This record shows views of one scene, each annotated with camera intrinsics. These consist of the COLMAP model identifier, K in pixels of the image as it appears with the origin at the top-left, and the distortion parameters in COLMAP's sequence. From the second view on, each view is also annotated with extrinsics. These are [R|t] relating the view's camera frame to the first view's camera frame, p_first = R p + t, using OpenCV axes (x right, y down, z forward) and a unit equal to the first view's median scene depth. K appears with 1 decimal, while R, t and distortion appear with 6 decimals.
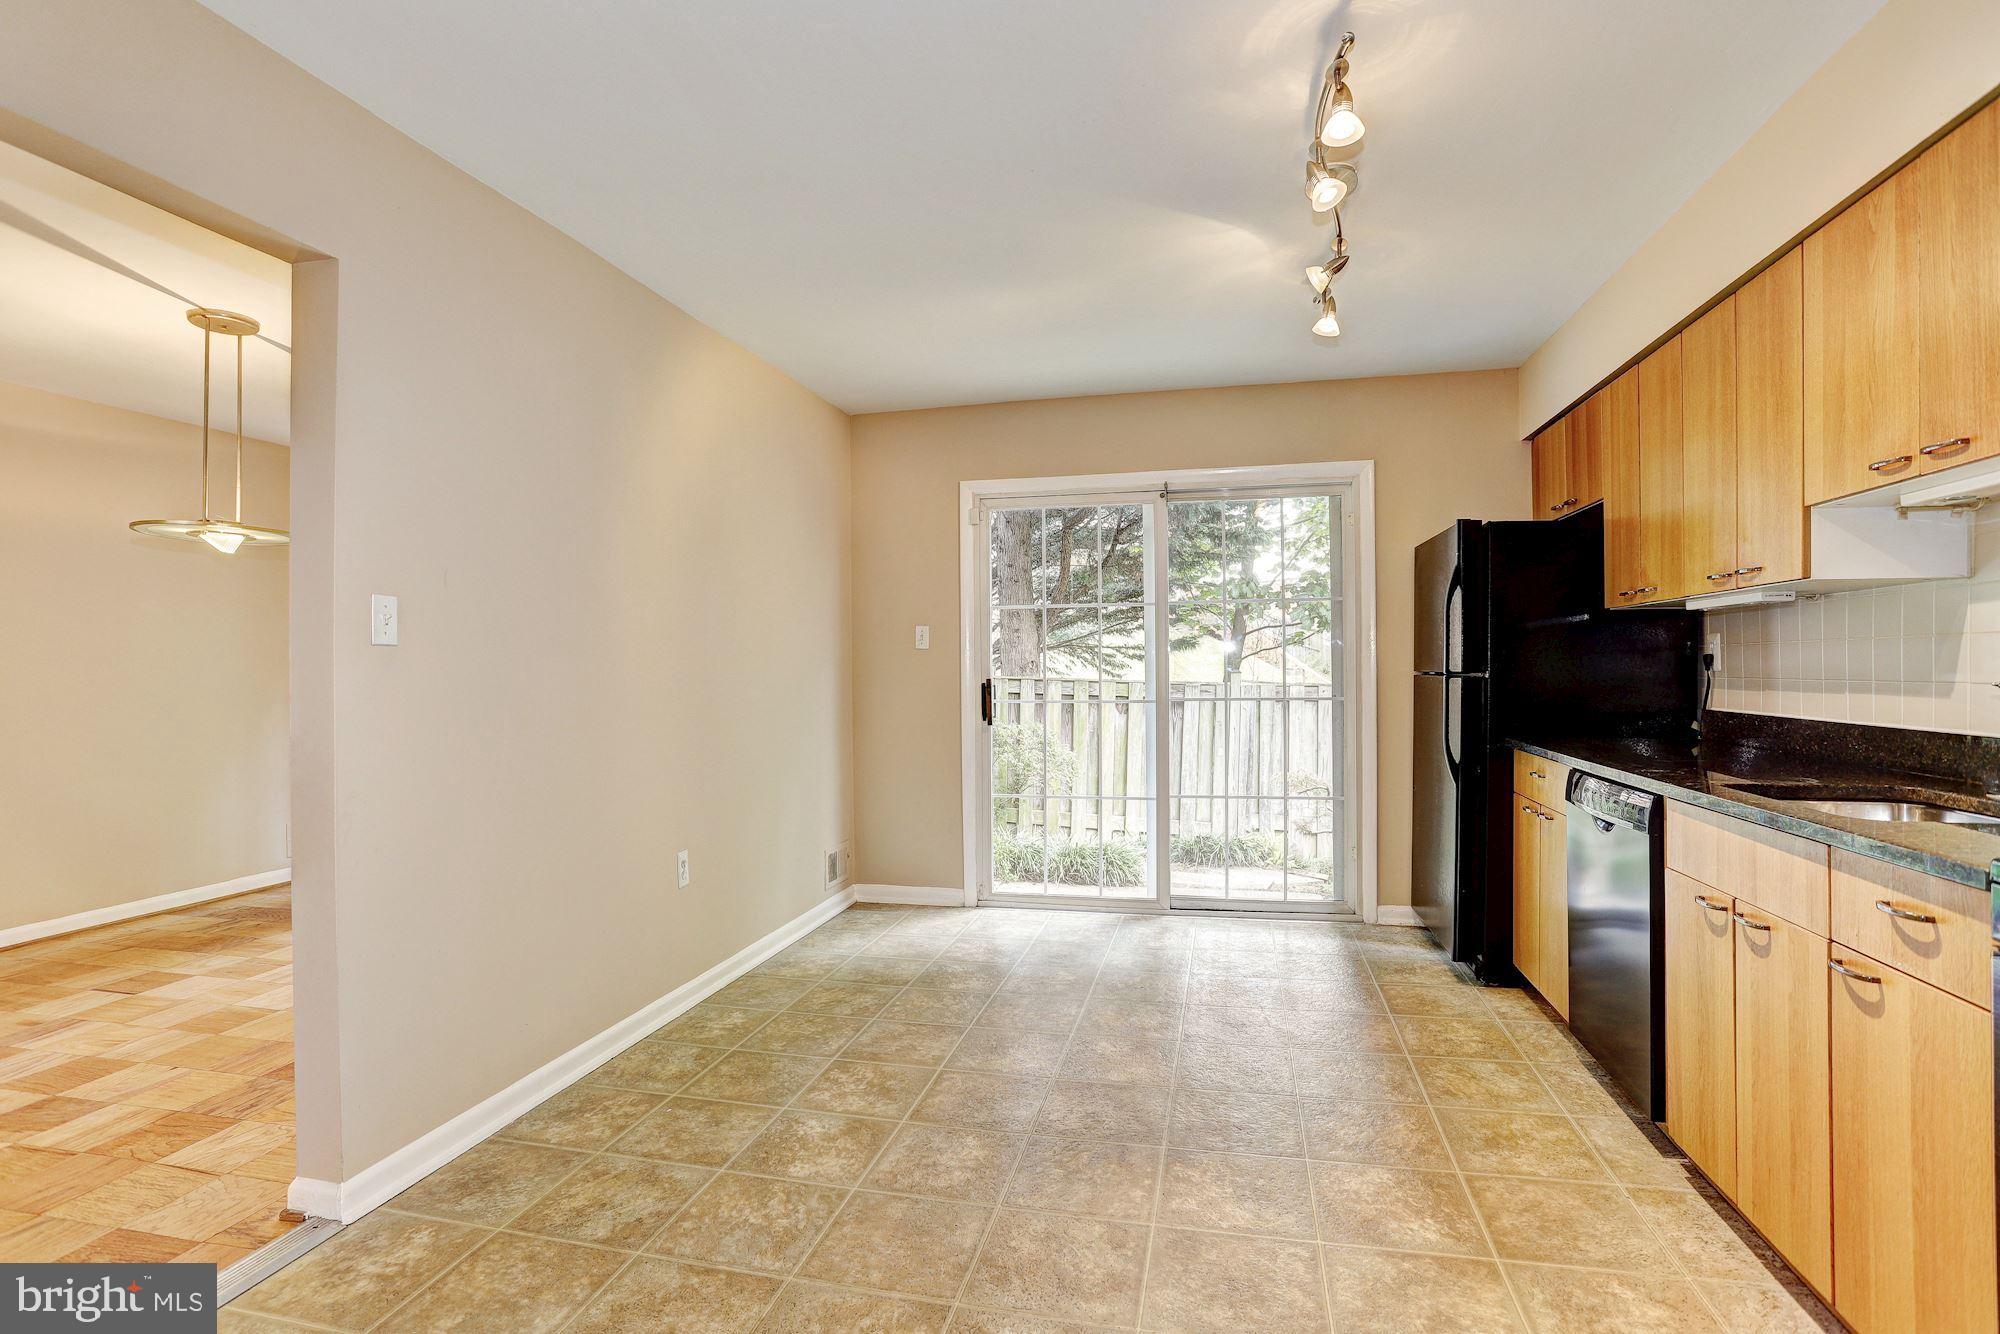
lens RADIAL K [[982.7, 0, 995.5], [0, 982.7, 668.9], [0, 0, 1]] dist [-0.042504, 0.010307]
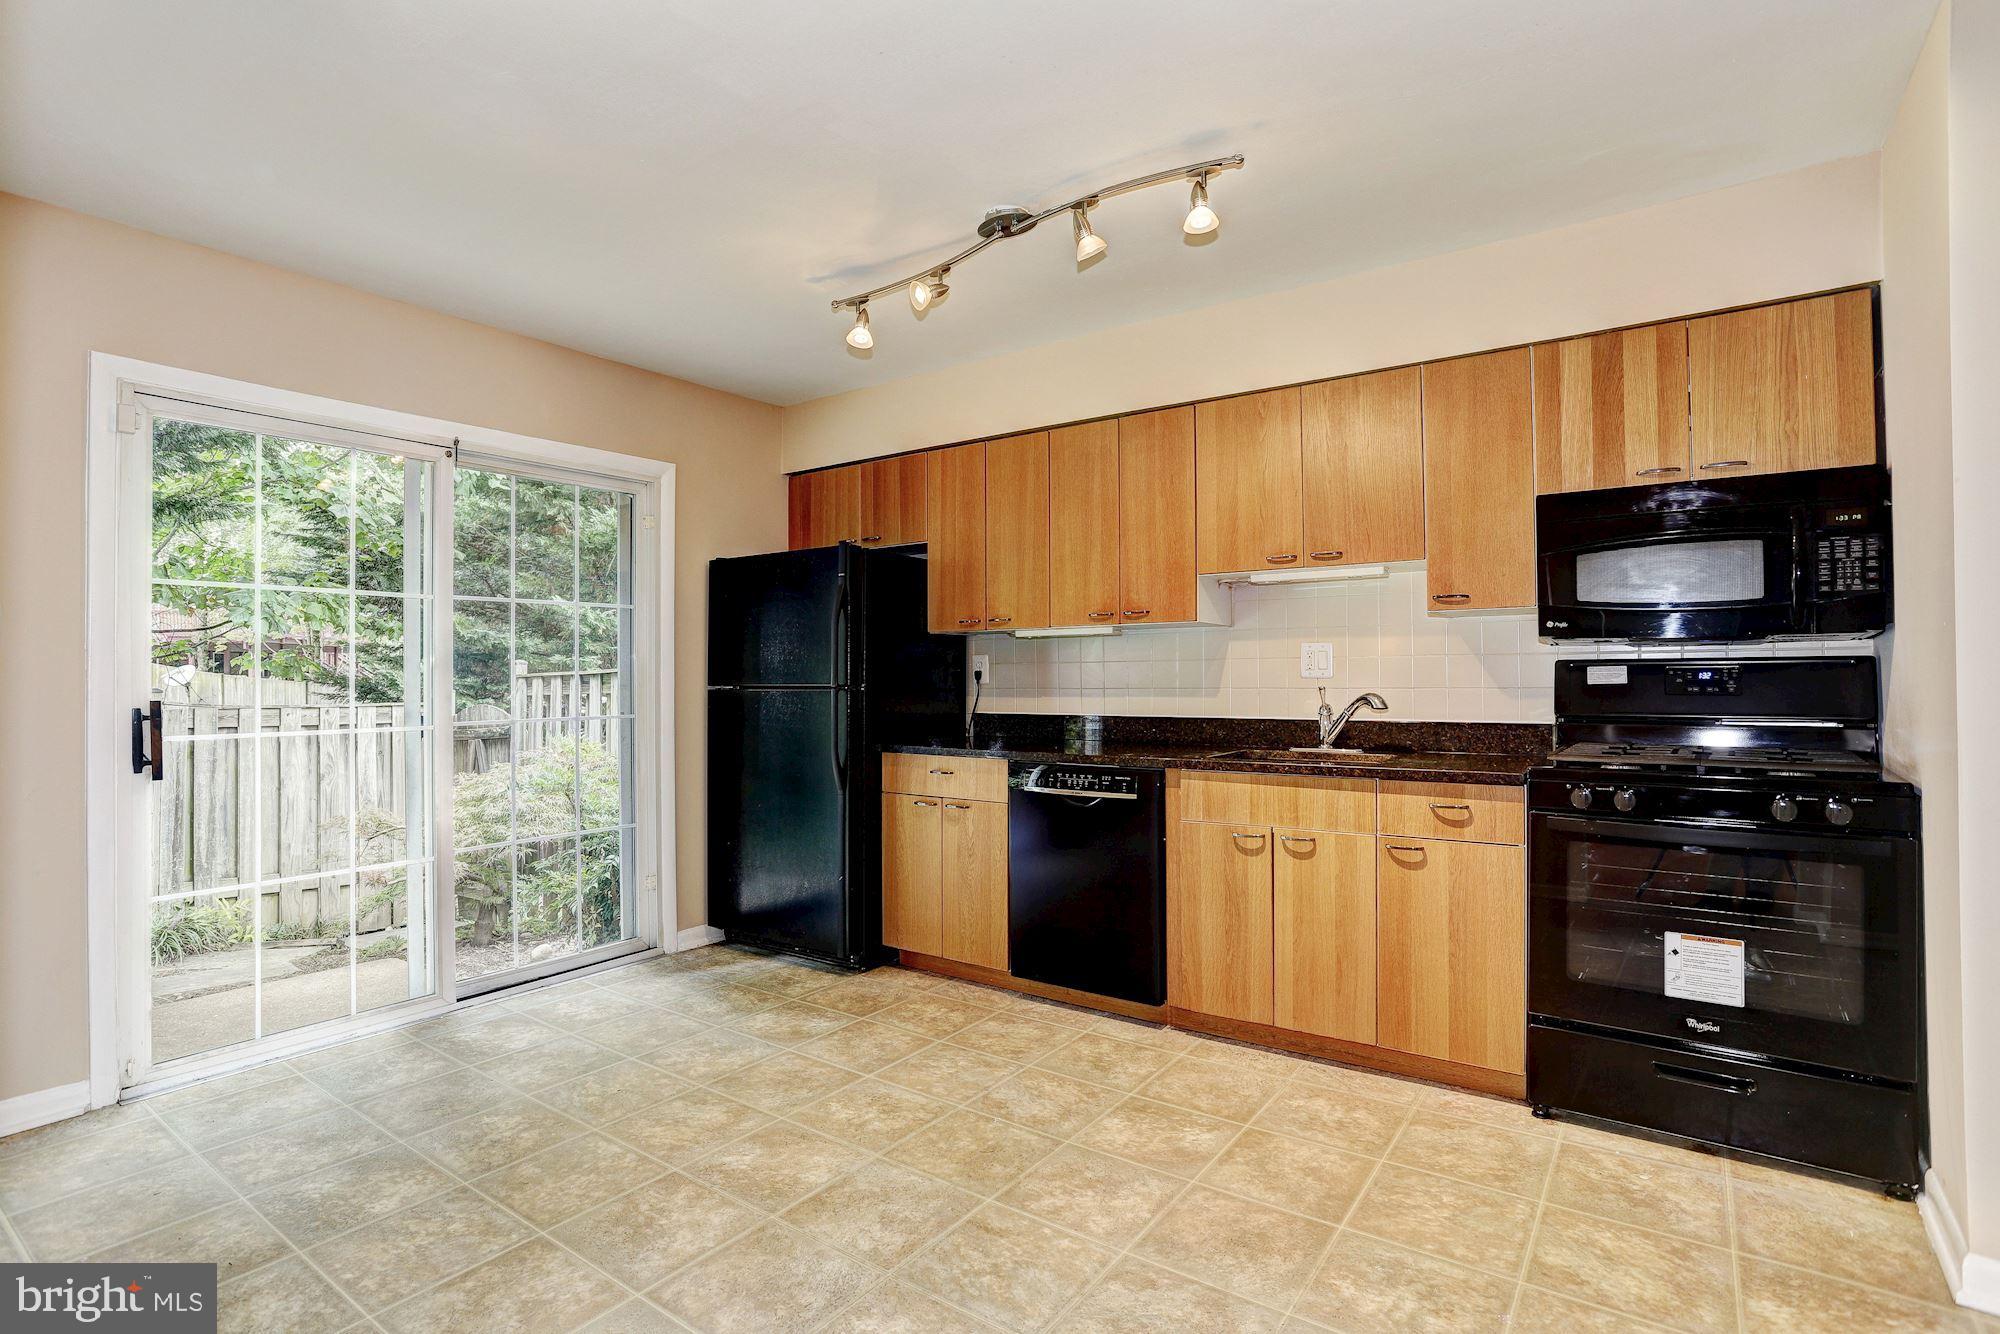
lens RADIAL K [[982.7, 0, 985.8], [0, 982.7, 658.1], [0, 0, 1]] dist [-0.042504, 0.010307]
pose [[0.382039, 0.025528, 0.923793, -0.556491], [0.006168, 0.999526, -0.030171, 0.008731], [-0.924125, 0.017225, 0.381701, 0.527530]]
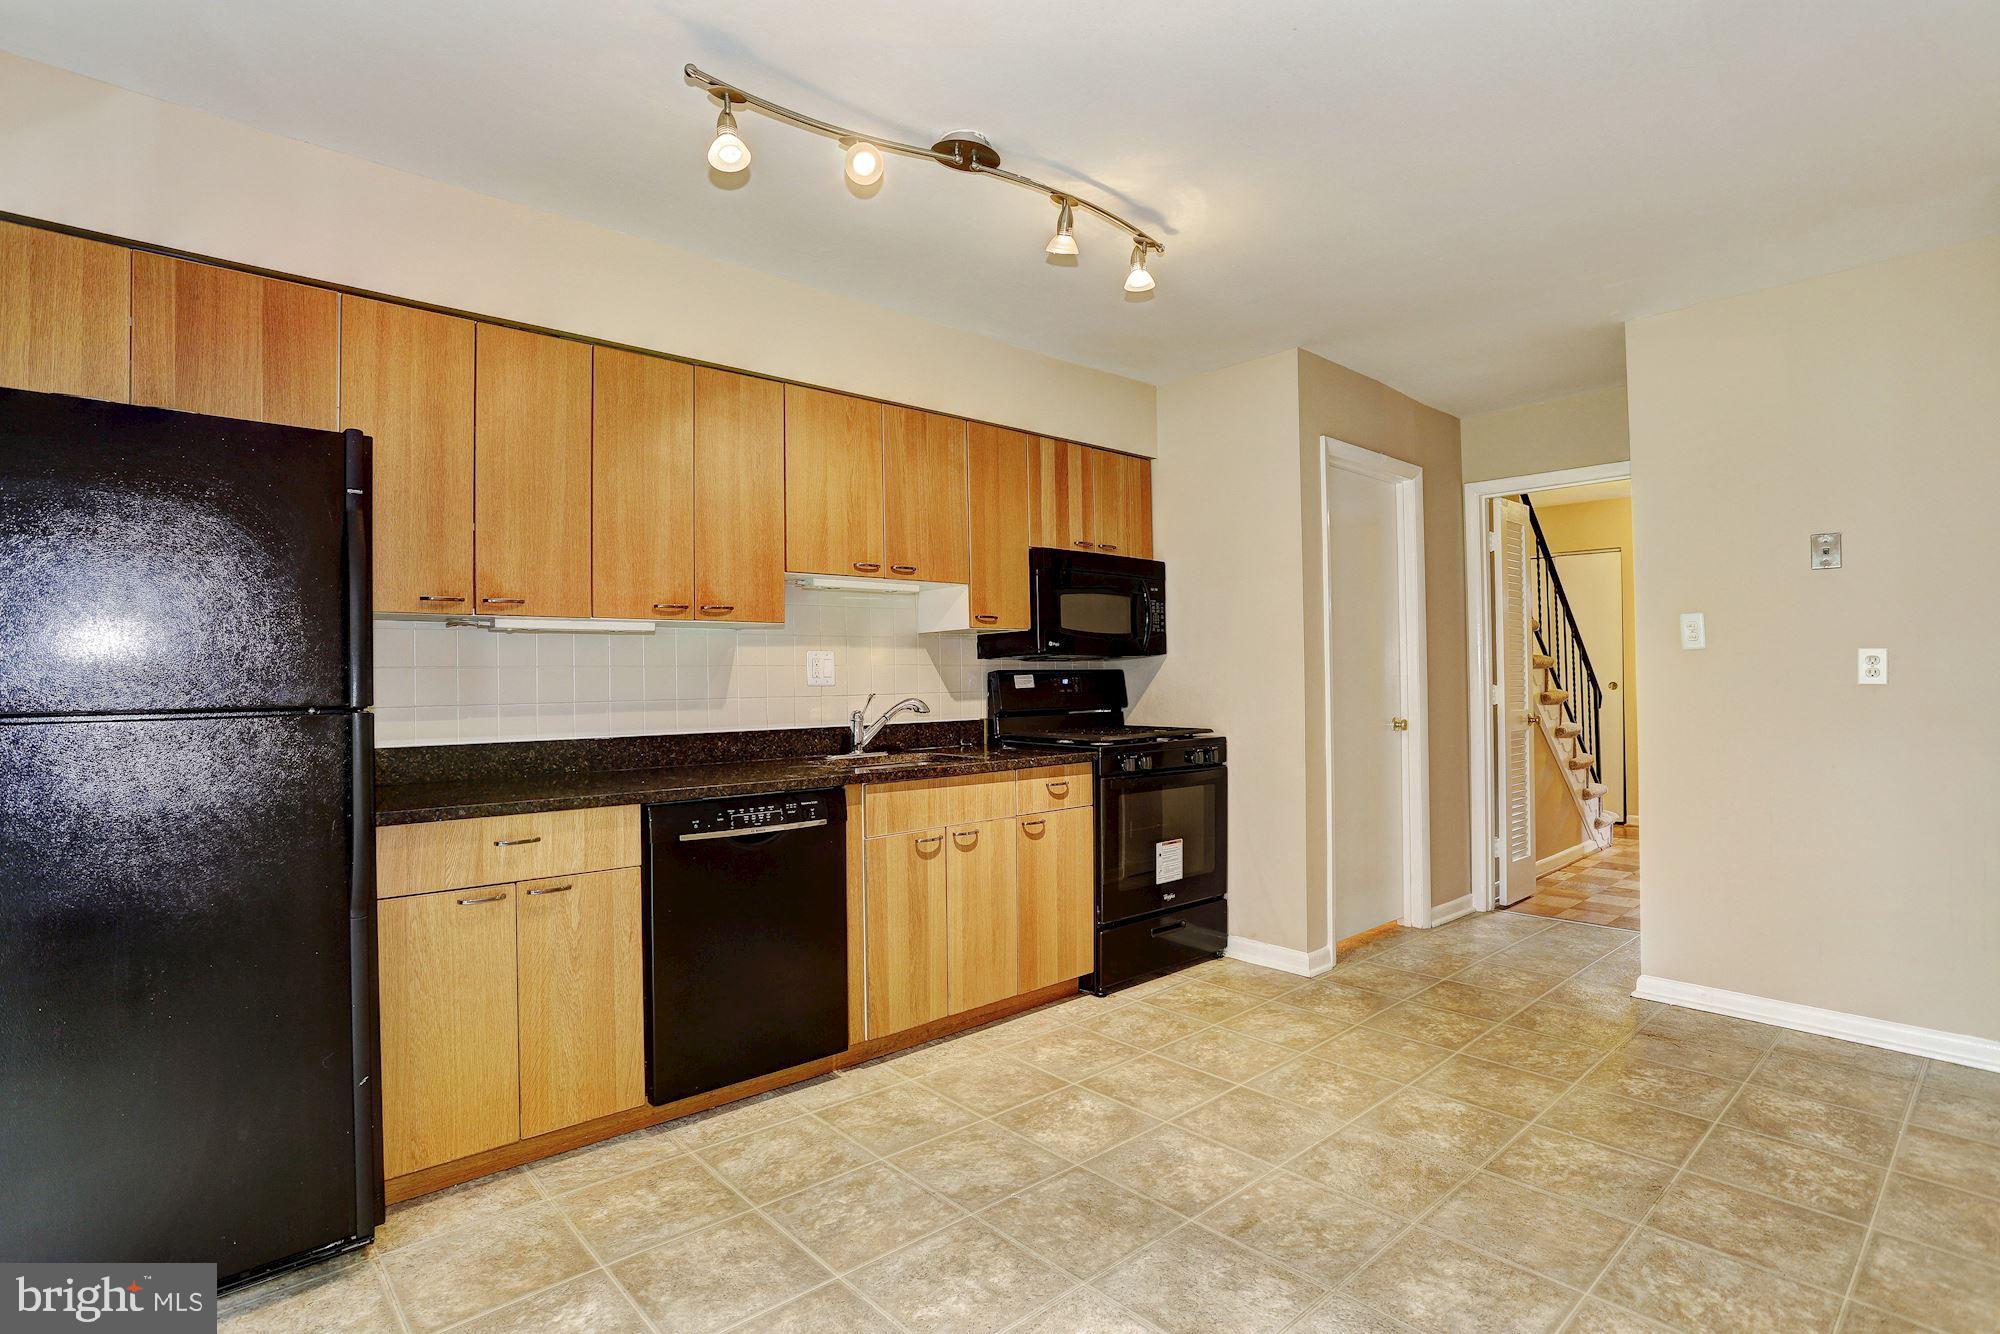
lens RADIAL K [[982.7, 0, 997.0], [0, 982.7, 666.3], [0, 0, 1]] dist [-0.042504, 0.010307]
pose [[-0.821761, 0.029289, 0.569079, -0.160731], [0.024632, 0.999571, -0.015876, -0.000737], [-0.569300, 0.000971, -0.822129, 1.486709]]
